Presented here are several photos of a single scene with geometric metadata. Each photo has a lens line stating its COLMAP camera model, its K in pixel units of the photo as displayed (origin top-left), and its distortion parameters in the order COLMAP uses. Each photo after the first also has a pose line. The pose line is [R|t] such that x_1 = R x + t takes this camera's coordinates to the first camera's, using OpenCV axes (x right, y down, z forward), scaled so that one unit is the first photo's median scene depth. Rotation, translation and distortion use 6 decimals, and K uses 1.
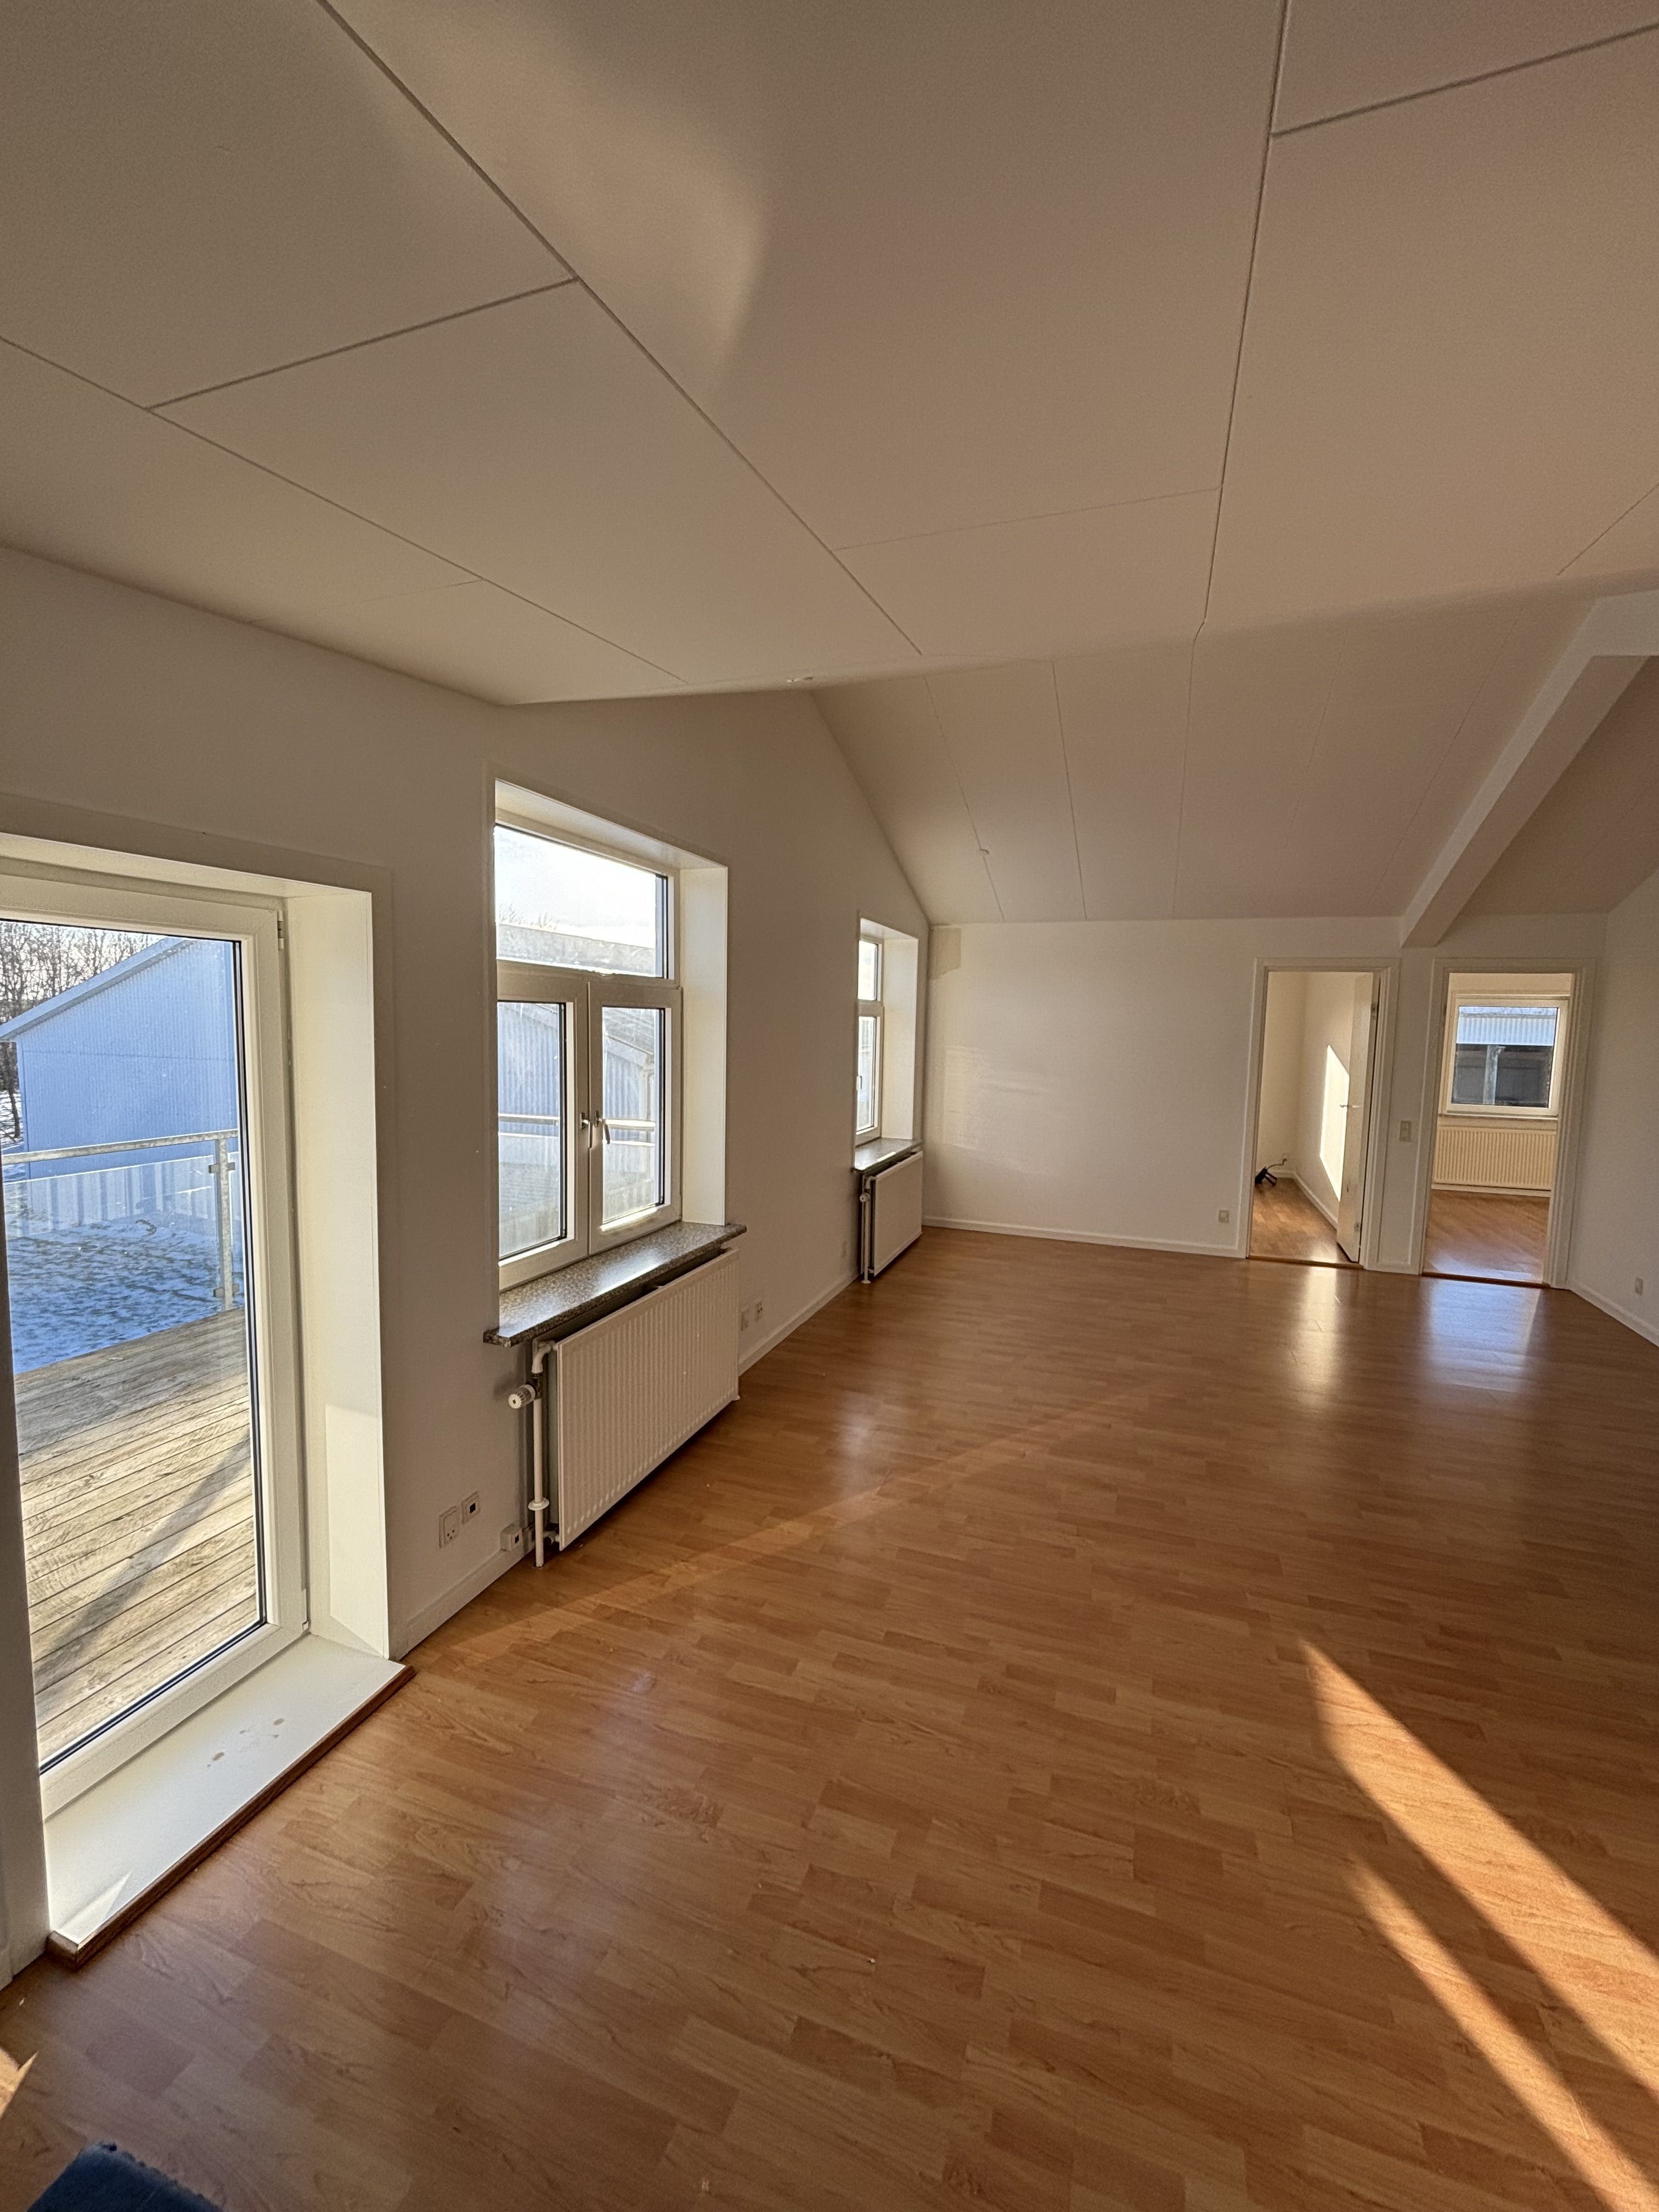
lens RADIAL K [[901.6, 0, 840.7], [0, 901.6, 1096.1], [0, 0, 1]] dist [0.008015, -0.000248]
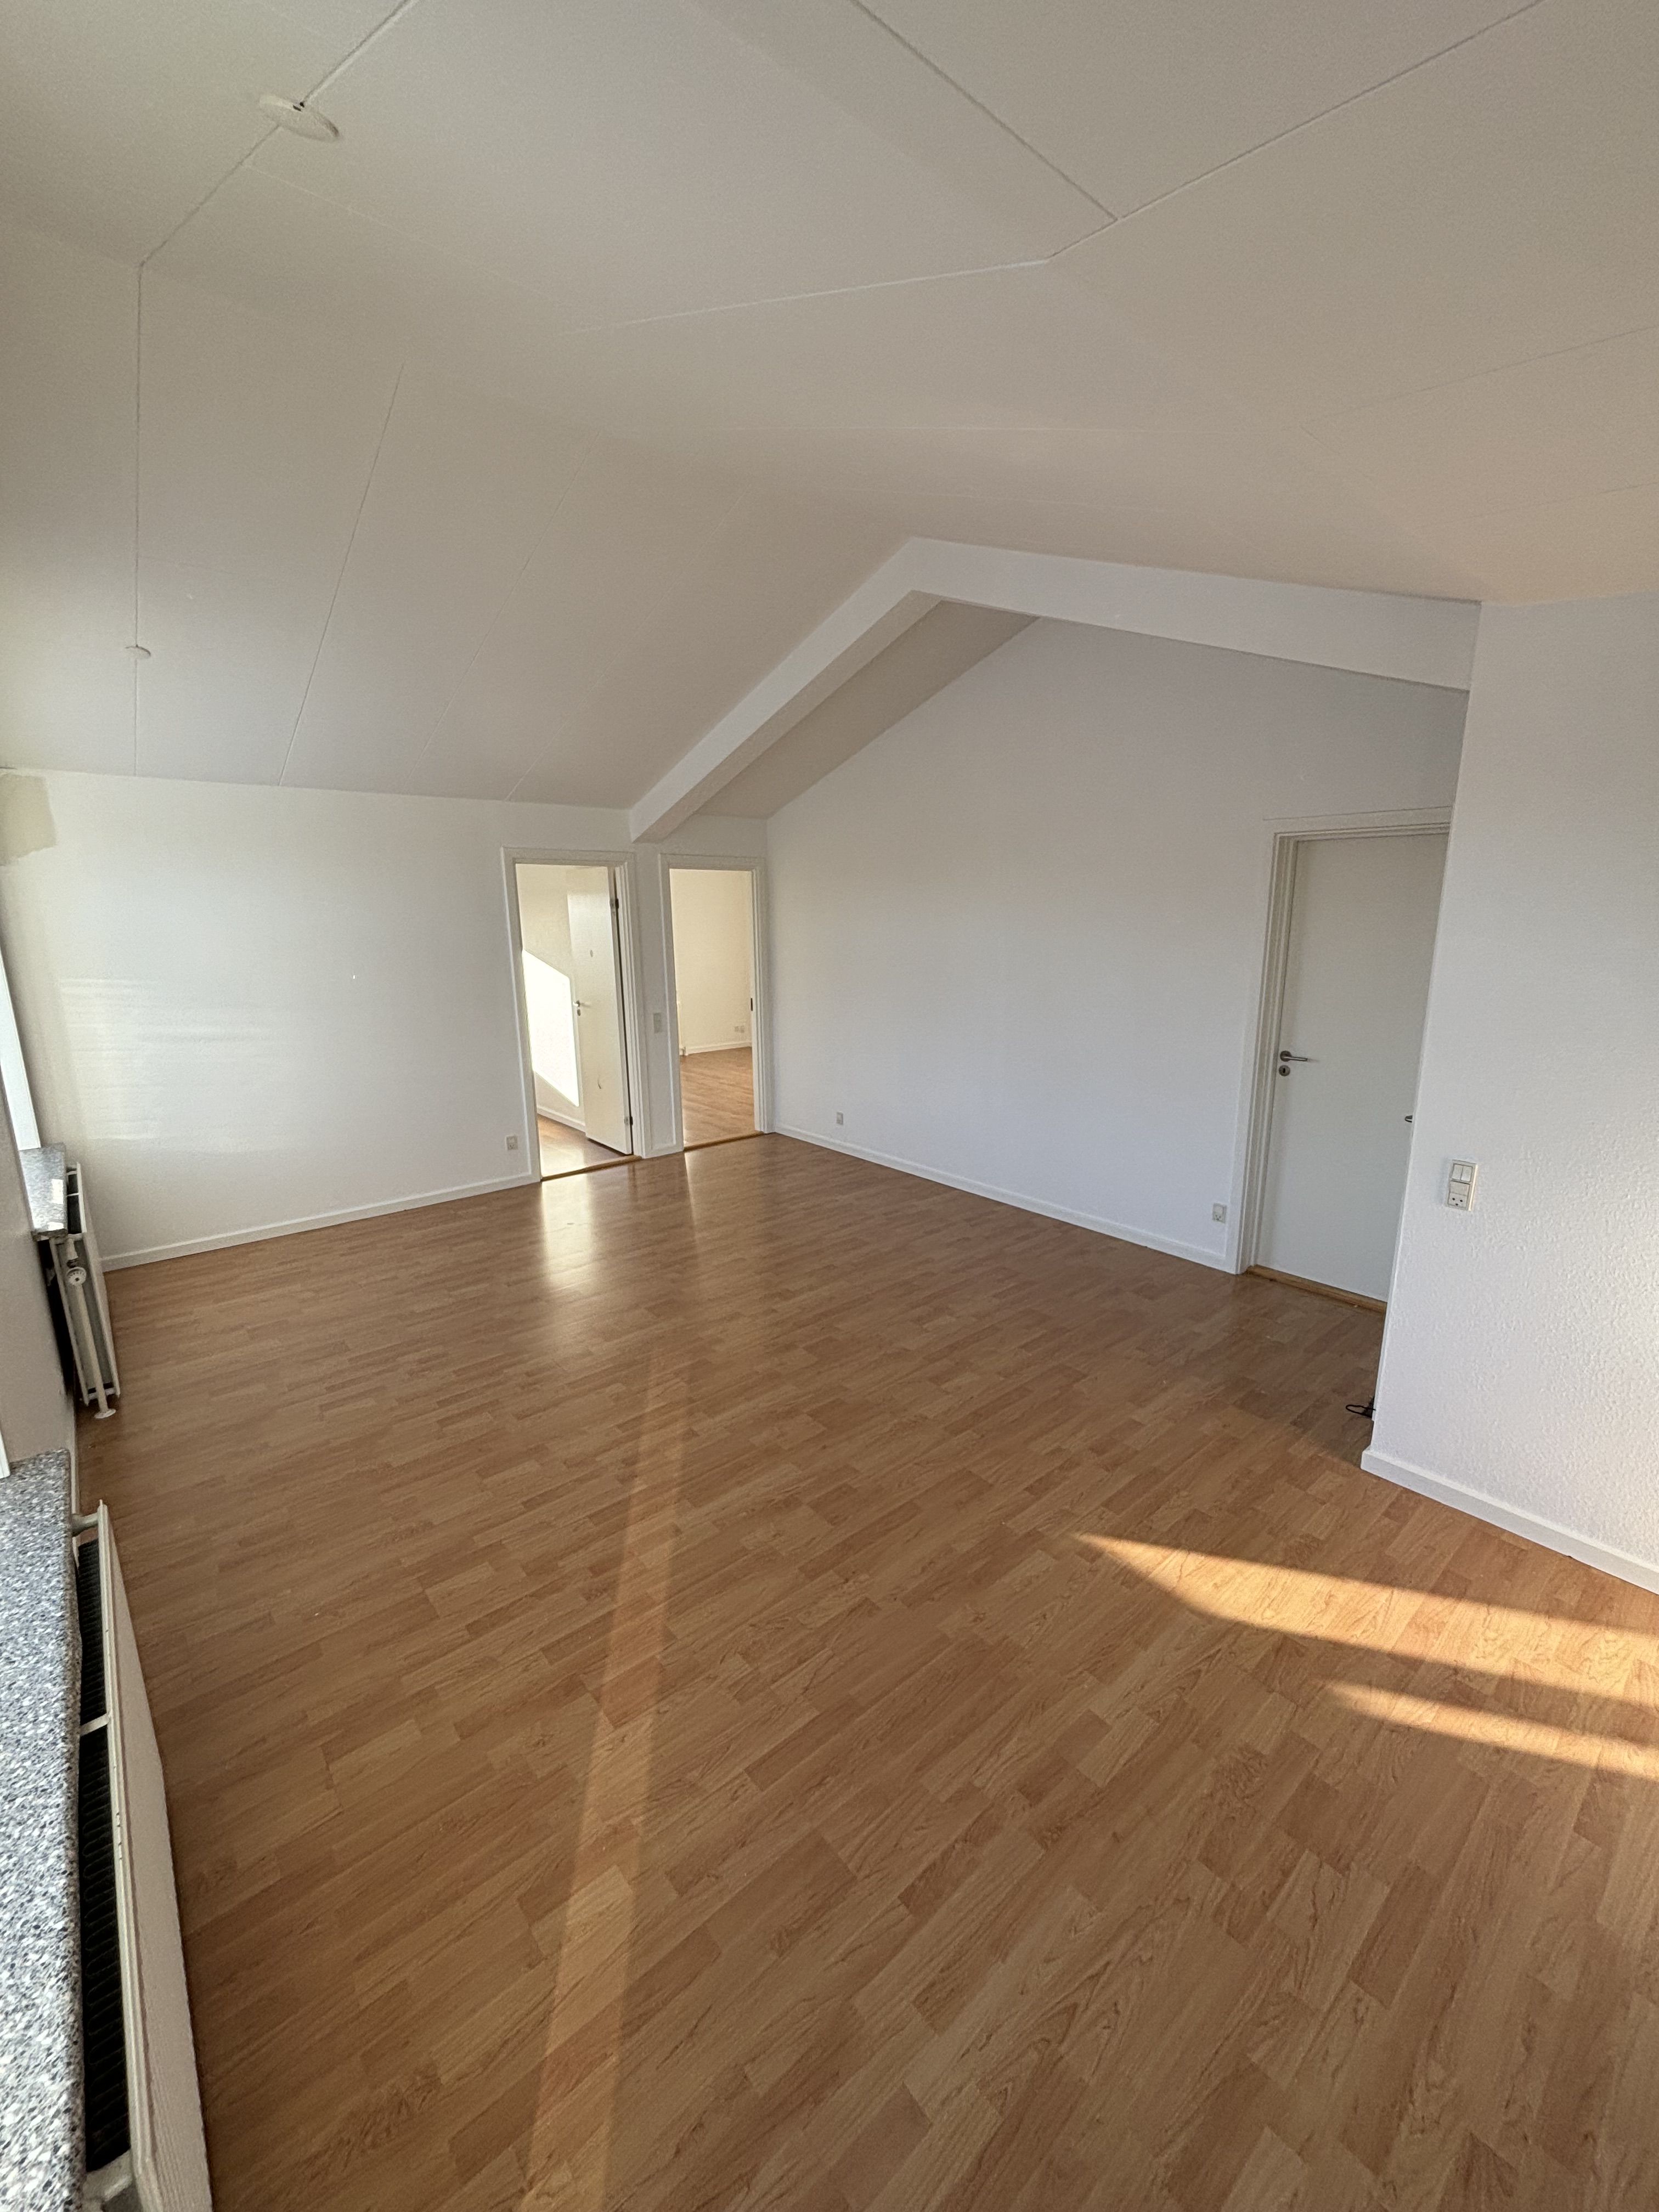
lens RADIAL K [[901.6, 0, 840.7], [0, 901.6, 1096.1], [0, 0, 1]] dist [0.008015, -0.000248]
pose [[0.497677, -0.202890, 0.843299, -0.392167], [0.091627, 0.979115, 0.181492, -0.111888], [-0.862509, -0.013056, 0.505873, 0.662728]]
